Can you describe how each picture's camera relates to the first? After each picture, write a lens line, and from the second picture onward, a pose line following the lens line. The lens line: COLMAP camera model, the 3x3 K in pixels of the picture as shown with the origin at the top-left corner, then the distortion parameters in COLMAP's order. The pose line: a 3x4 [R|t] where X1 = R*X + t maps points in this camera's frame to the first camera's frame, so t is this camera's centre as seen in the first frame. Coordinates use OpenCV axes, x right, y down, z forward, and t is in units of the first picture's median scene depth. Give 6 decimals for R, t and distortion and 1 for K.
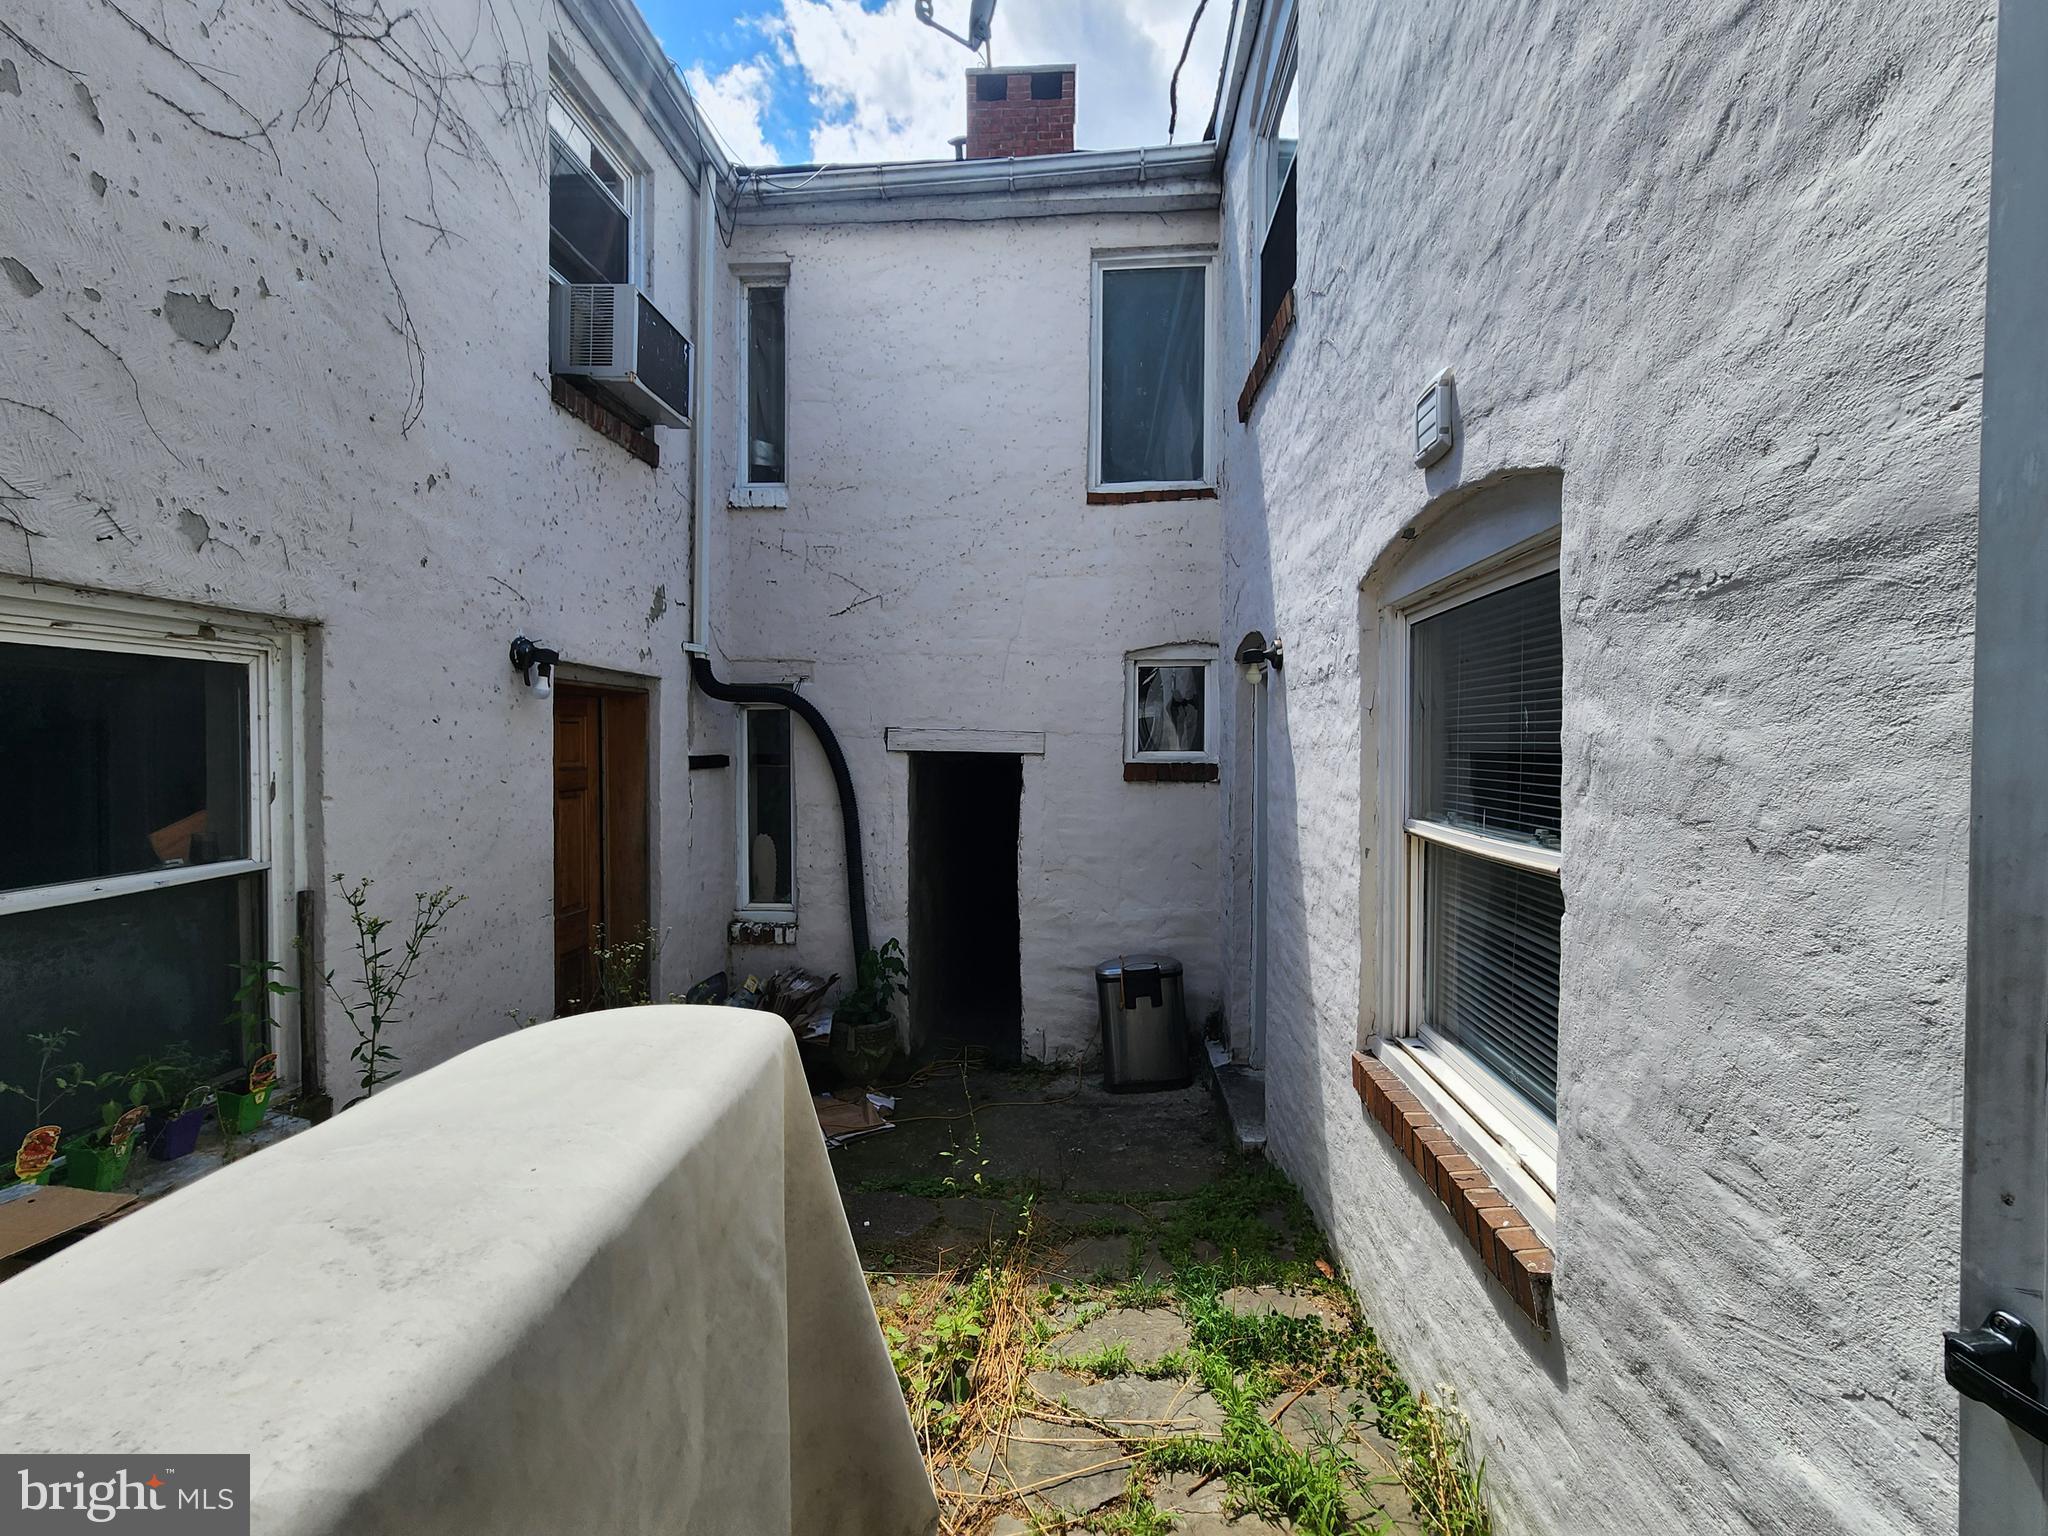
lens RADIAL K [[834.5, 0, 1023.5], [0, 834.5, 760.7], [0, 0, 1]] dist [-0.005964, 0.001346]
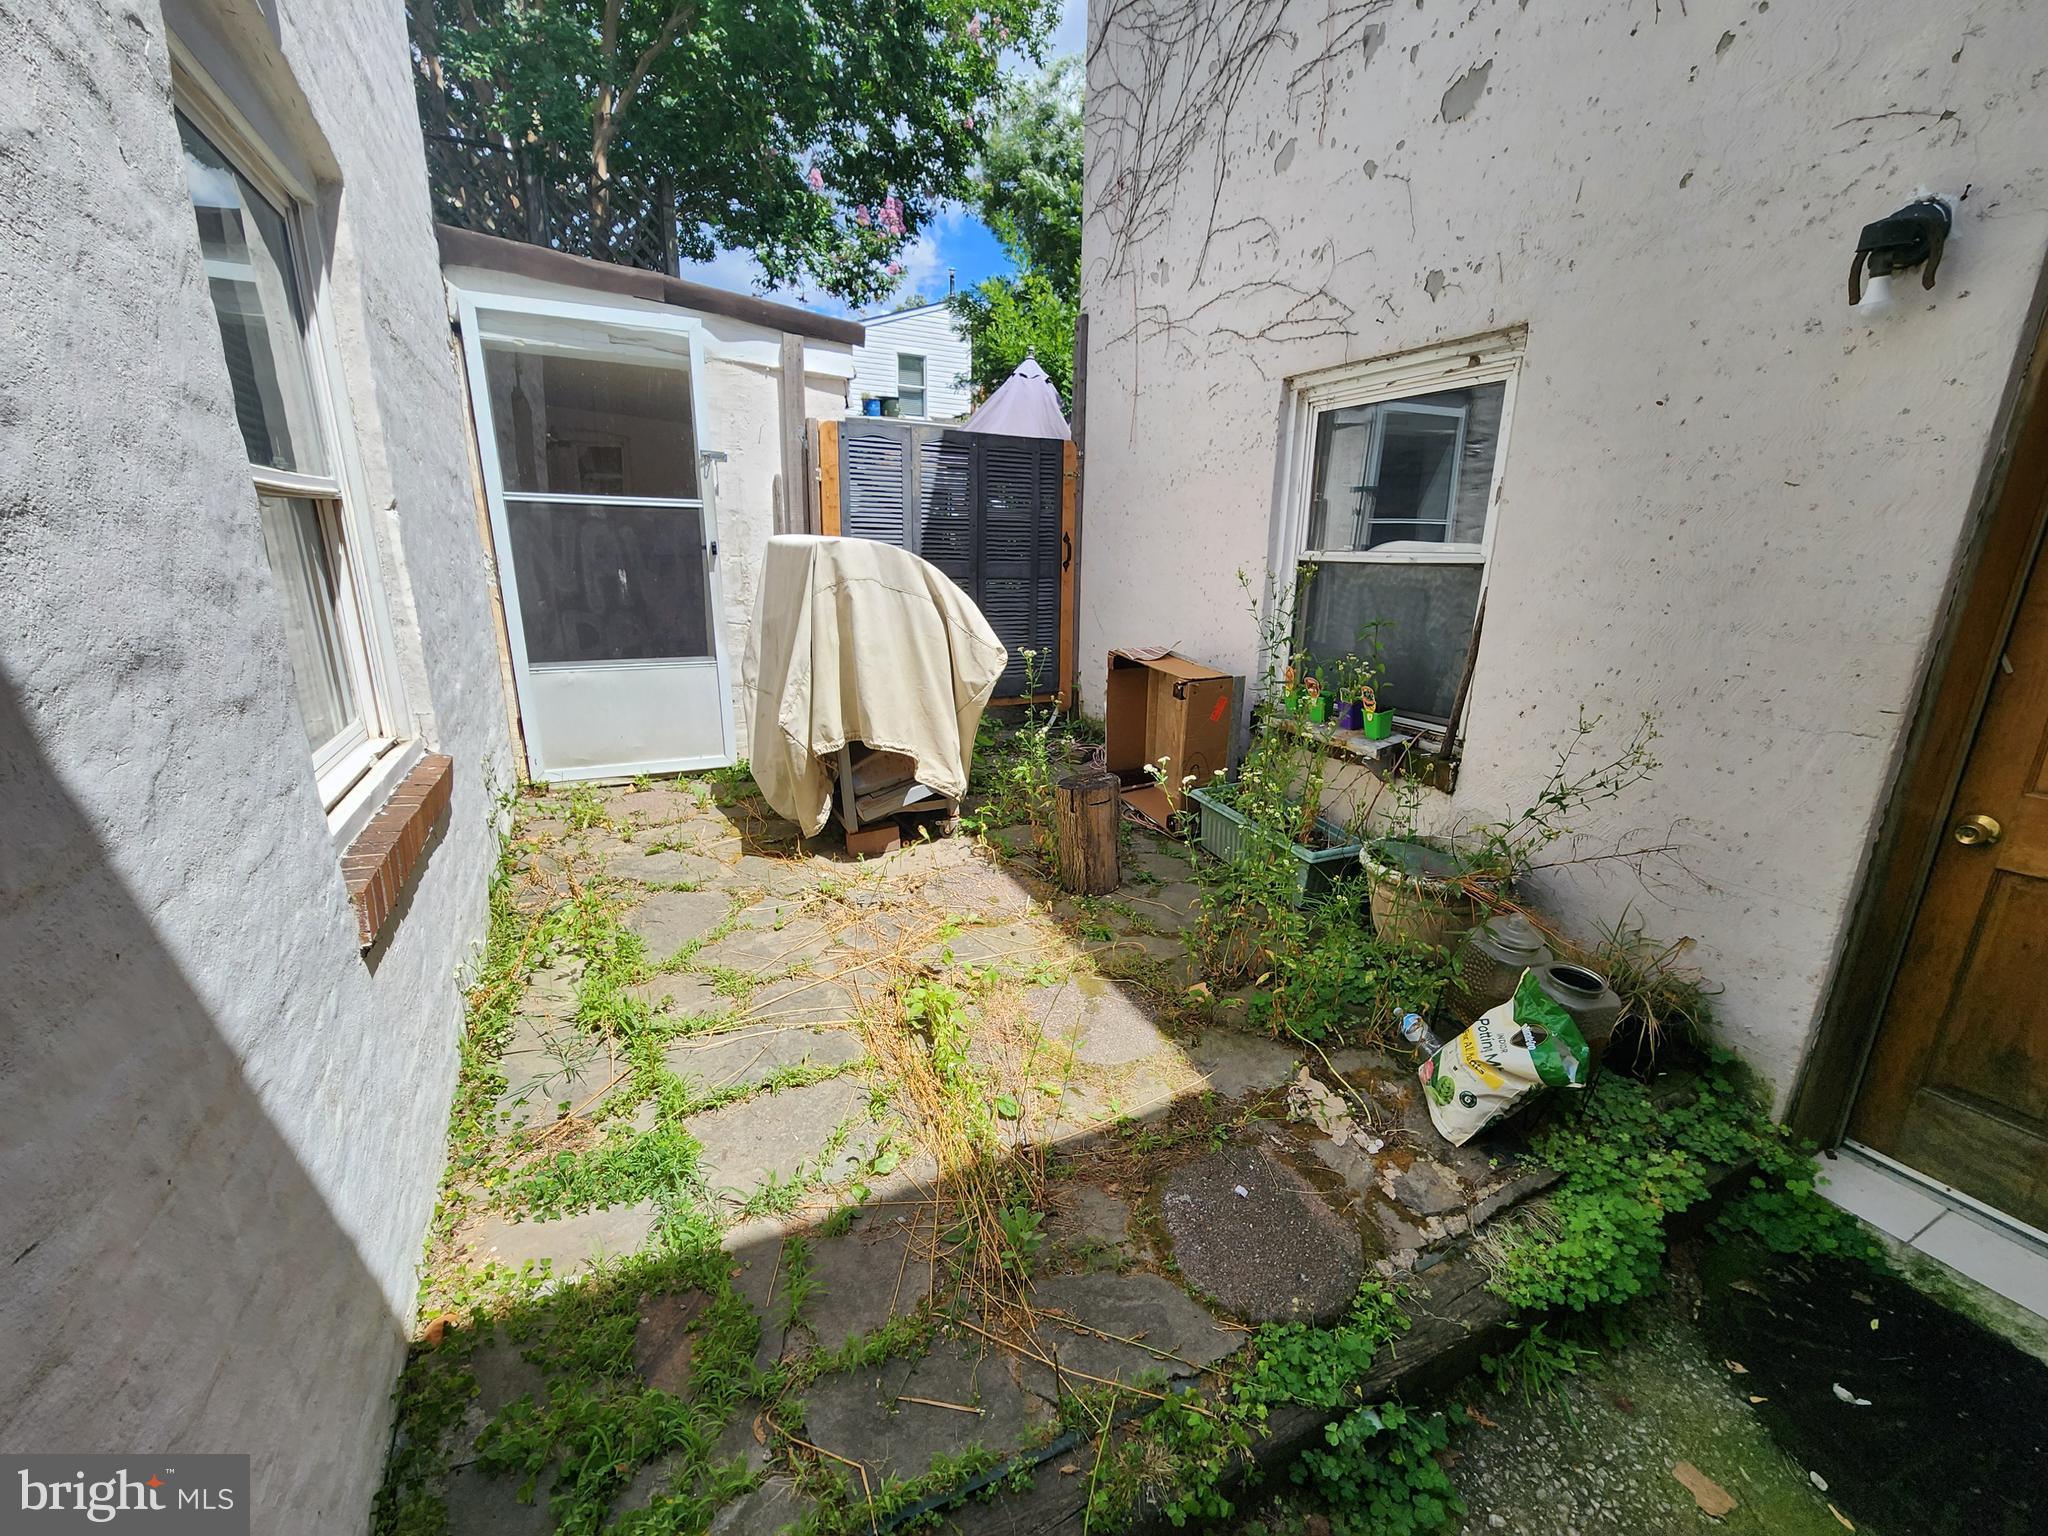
lens RADIAL K [[834.5, 0, 1026.4], [0, 834.5, 766.1], [0, 0, 1]] dist [-0.005964, 0.001346]
pose [[-0.852794, 0.125217, -0.507014, 0.275616], [-0.024955, 0.959952, 0.279052, 0.088679], [0.521651, 0.250627, -0.815516, 1.632218]]
